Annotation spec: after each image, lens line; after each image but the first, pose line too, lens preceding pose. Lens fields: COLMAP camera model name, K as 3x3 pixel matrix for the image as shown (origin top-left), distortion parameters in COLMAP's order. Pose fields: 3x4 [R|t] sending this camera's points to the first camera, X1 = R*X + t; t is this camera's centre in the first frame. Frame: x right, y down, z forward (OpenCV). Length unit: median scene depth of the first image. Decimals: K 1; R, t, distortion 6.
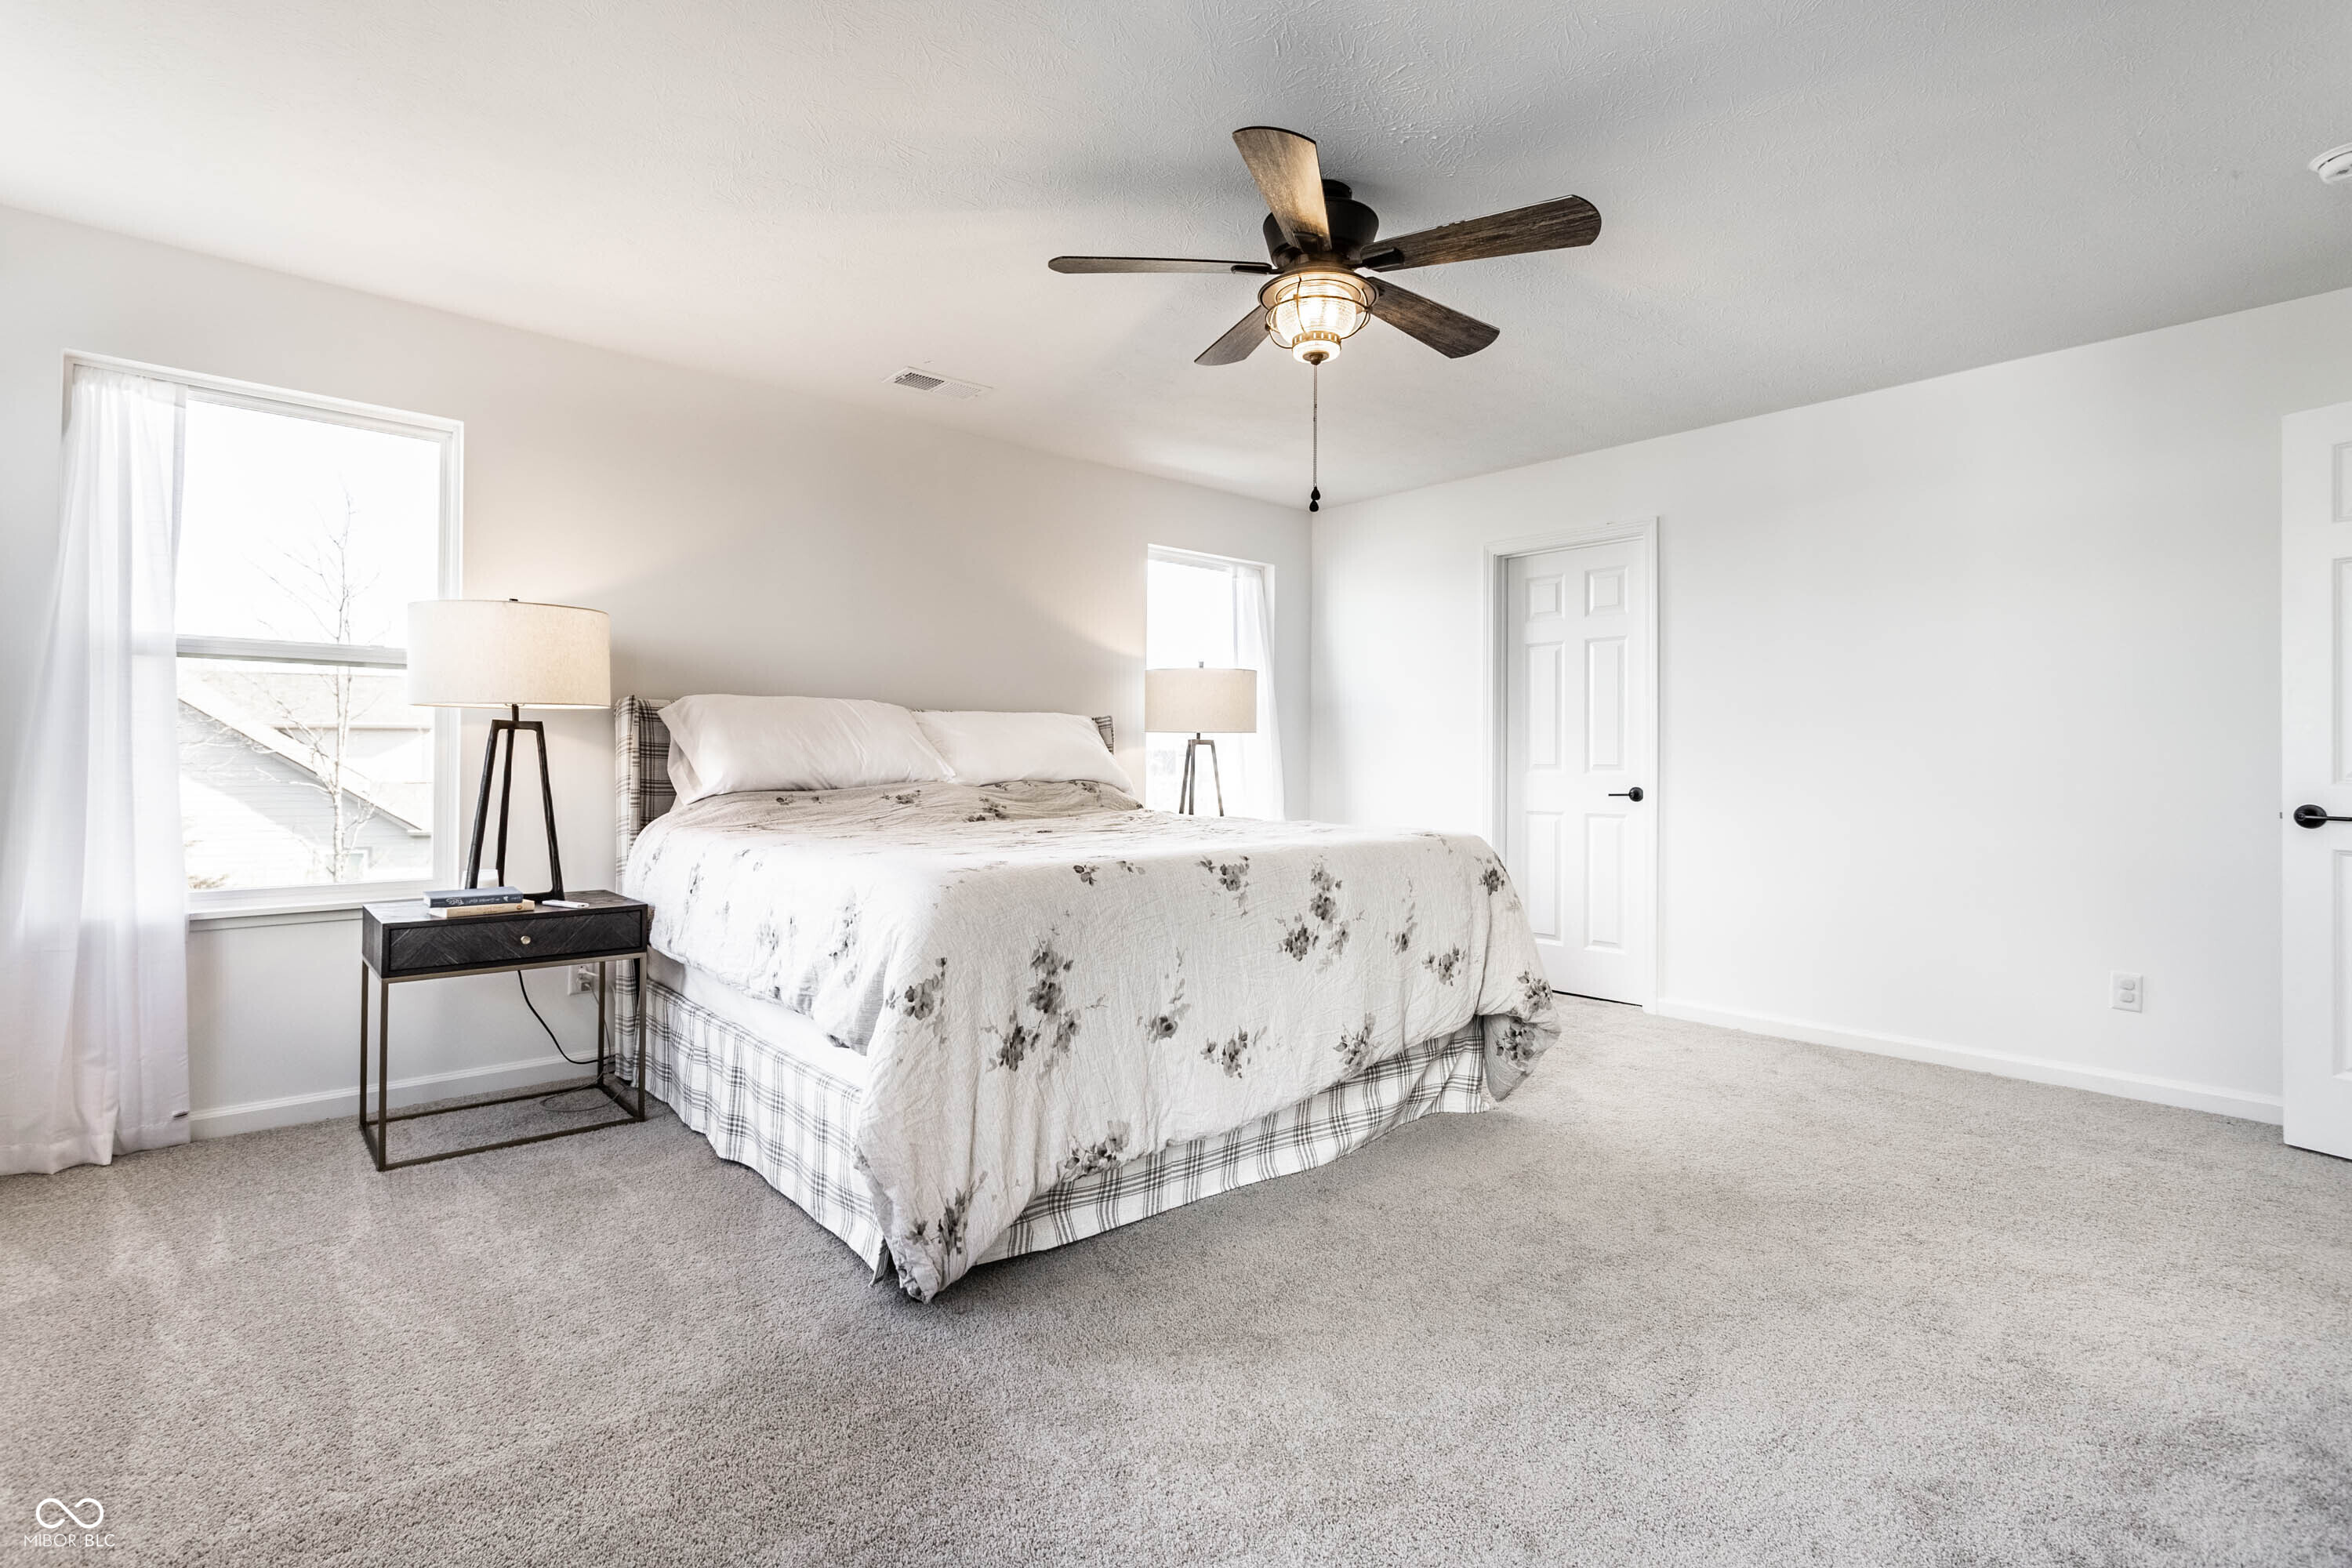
lens RADIAL K [[1136.8, 0, 1176.0], [0, 1136.8, 784.0], [0, 0, 1]] dist [-0.003413, -0.000788]
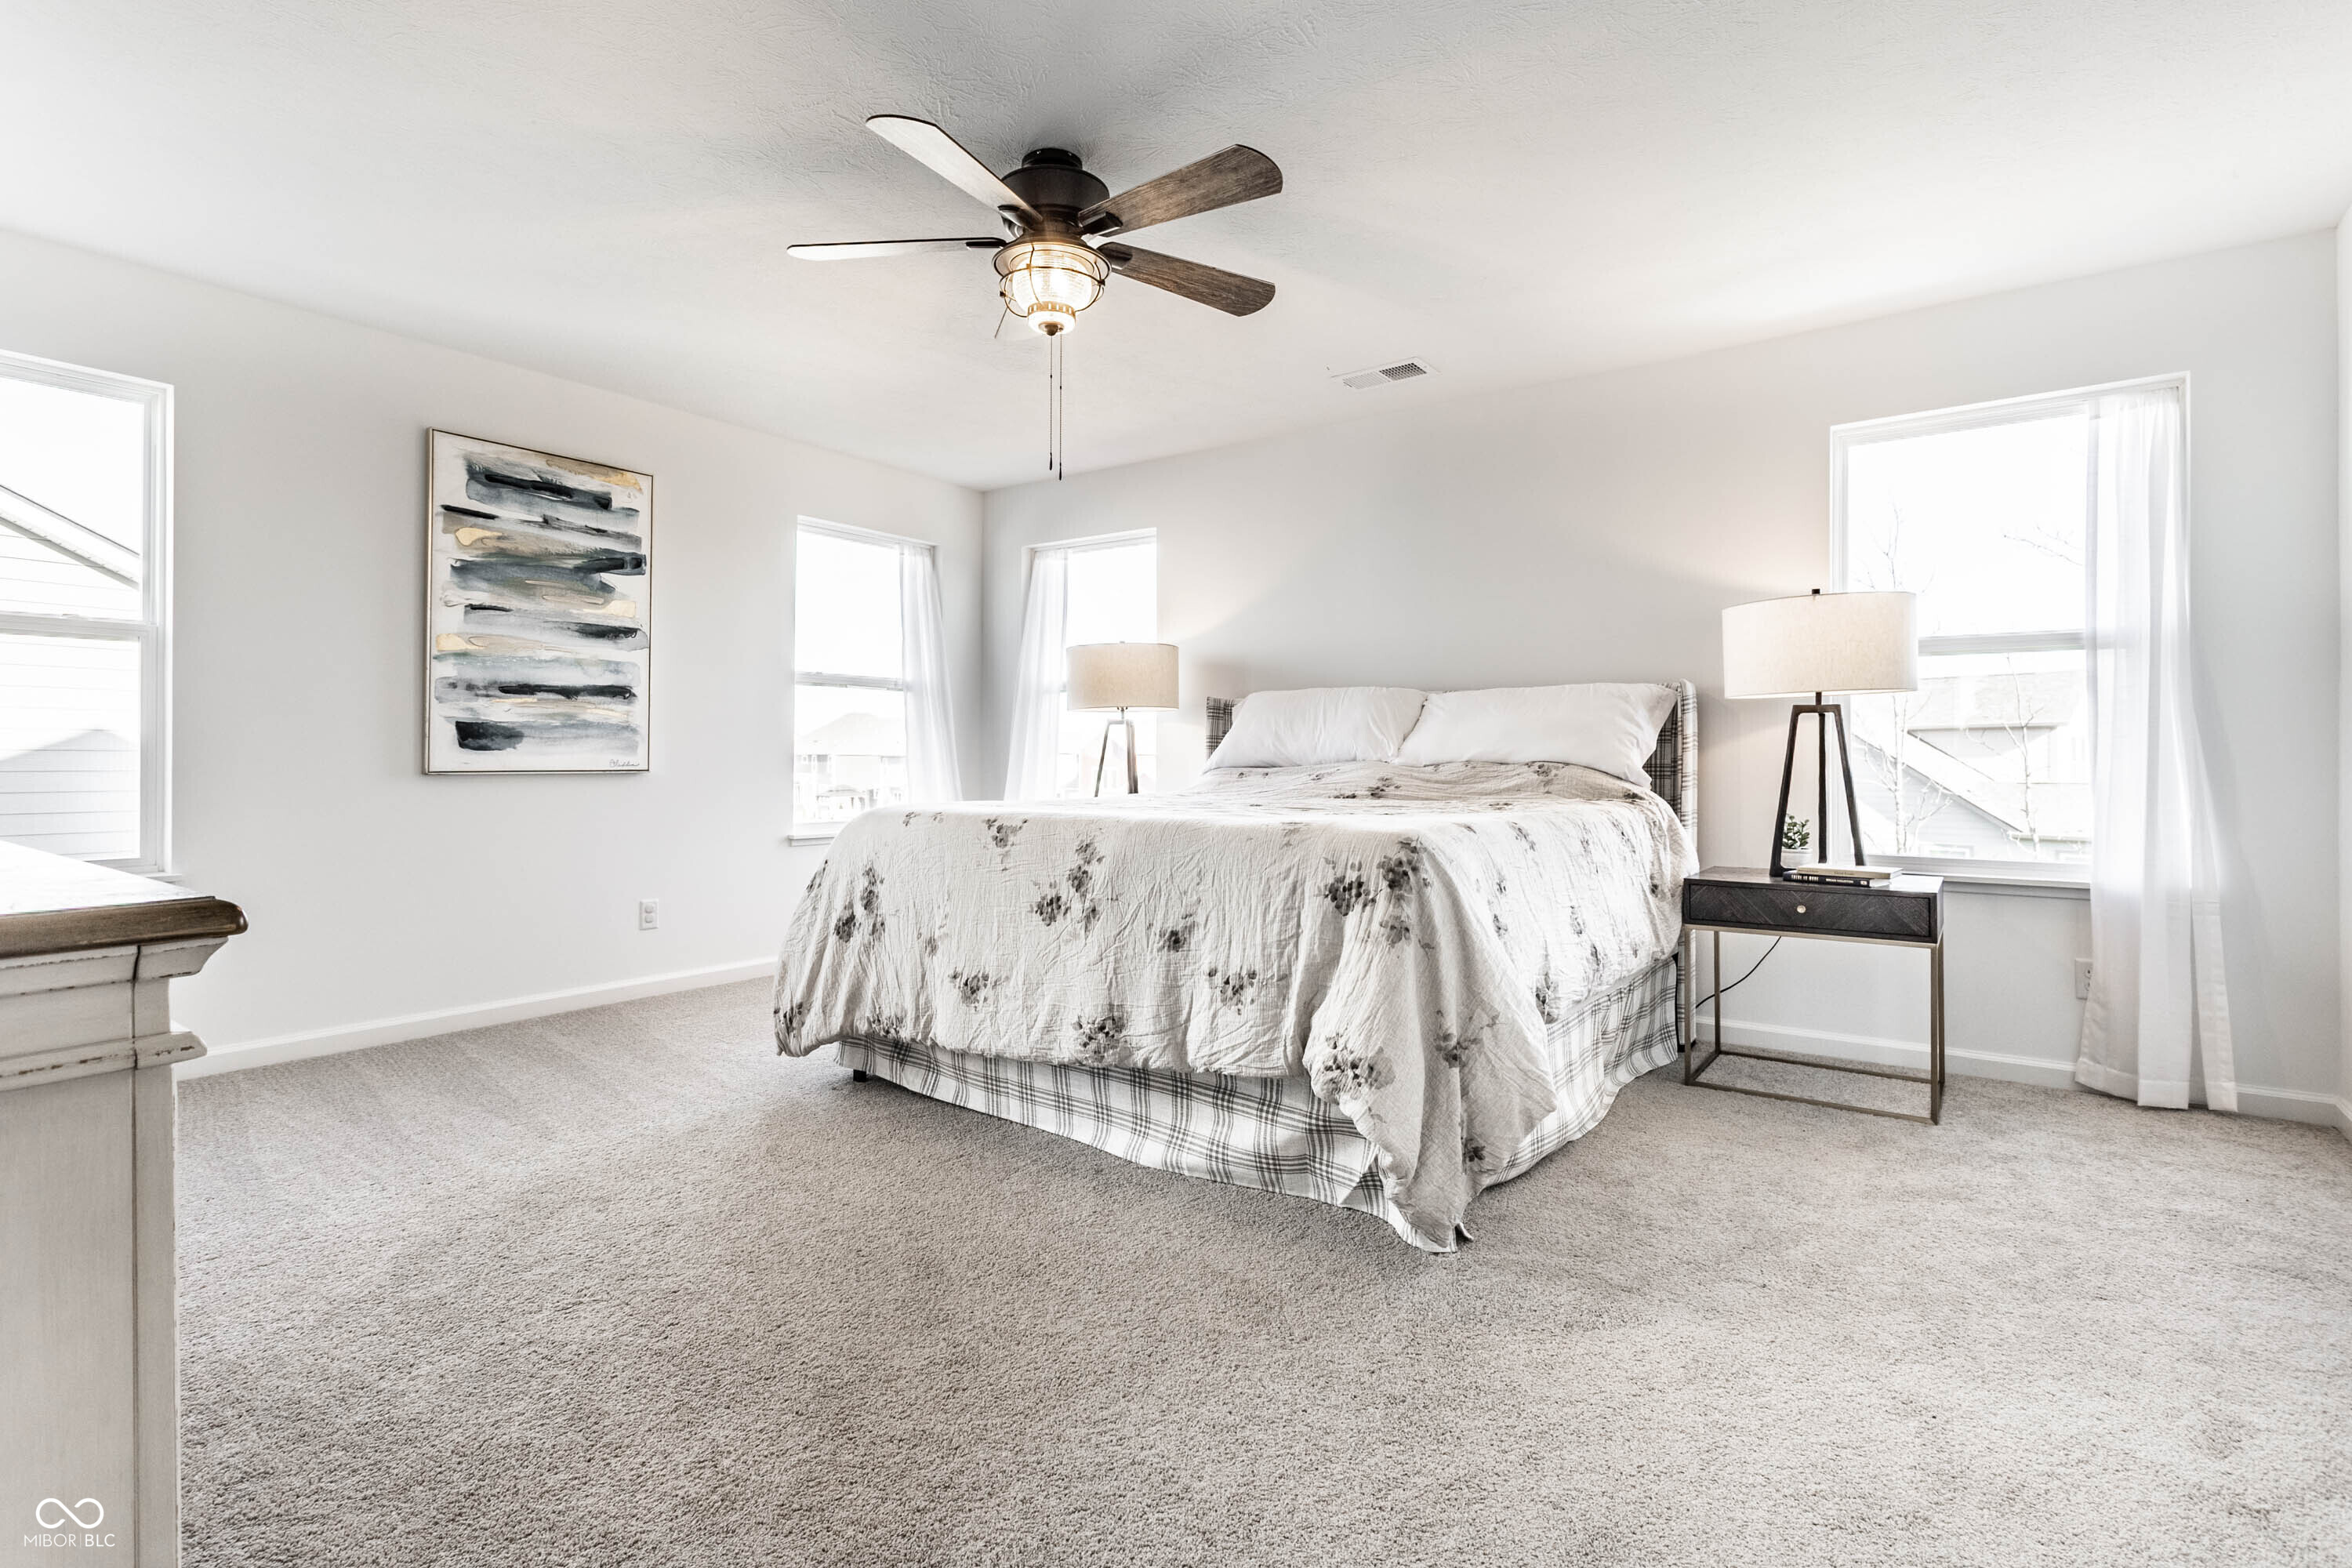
lens RADIAL K [[1059.7, 0, 1181.2], [0, 1059.7, 751.1], [0, 0, 1]] dist [-0.000279, -0.000120]
pose [[0.222649, -0.002013, -0.974897, 1.054472], [-0.014126, 0.999886, -0.005291, 0.001846], [0.974796, 0.014949, 0.222595, 0.896293]]
